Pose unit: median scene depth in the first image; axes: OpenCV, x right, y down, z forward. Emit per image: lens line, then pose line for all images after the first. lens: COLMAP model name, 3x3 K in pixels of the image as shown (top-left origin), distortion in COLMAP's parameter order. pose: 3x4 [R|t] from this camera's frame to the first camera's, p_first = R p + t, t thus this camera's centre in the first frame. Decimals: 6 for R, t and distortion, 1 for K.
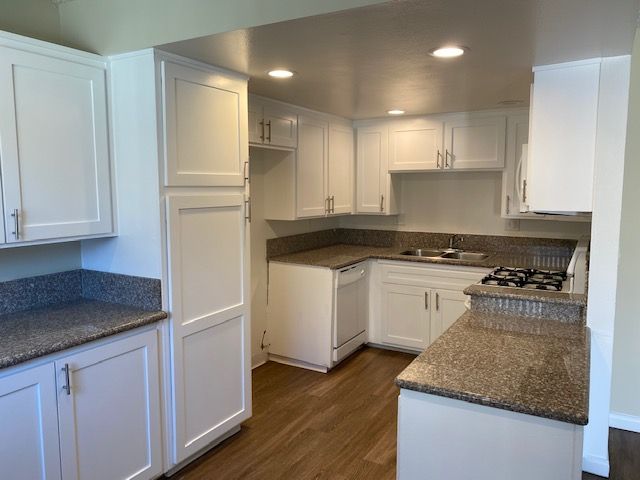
lens RADIAL K [[487.2, 0, 320.0], [0, 487.2, 240.0], [0, 0, 1]] dist [0.004488, 0.000740]
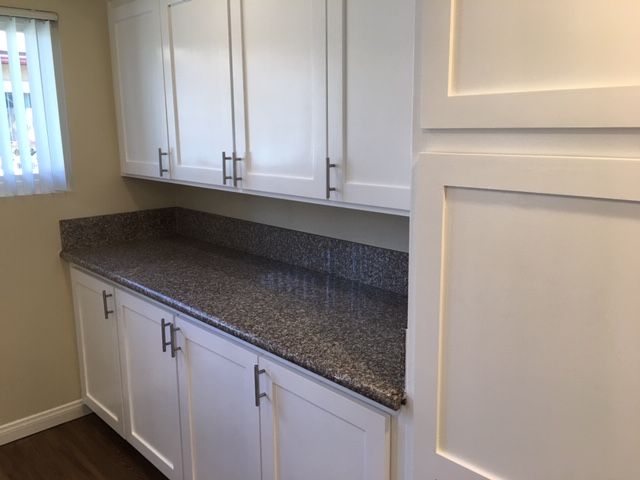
lens RADIAL K [[547.6, 0, 318.5], [0, 547.6, 236.6], [0, 0, 1]] dist [0.079729, -0.113220]
pose [[-0.289693, 0.194771, -0.937092, 0.064344], [-0.093751, 0.968593, 0.230301, -0.042757], [0.952517, 0.154570, -0.262335, 0.371059]]
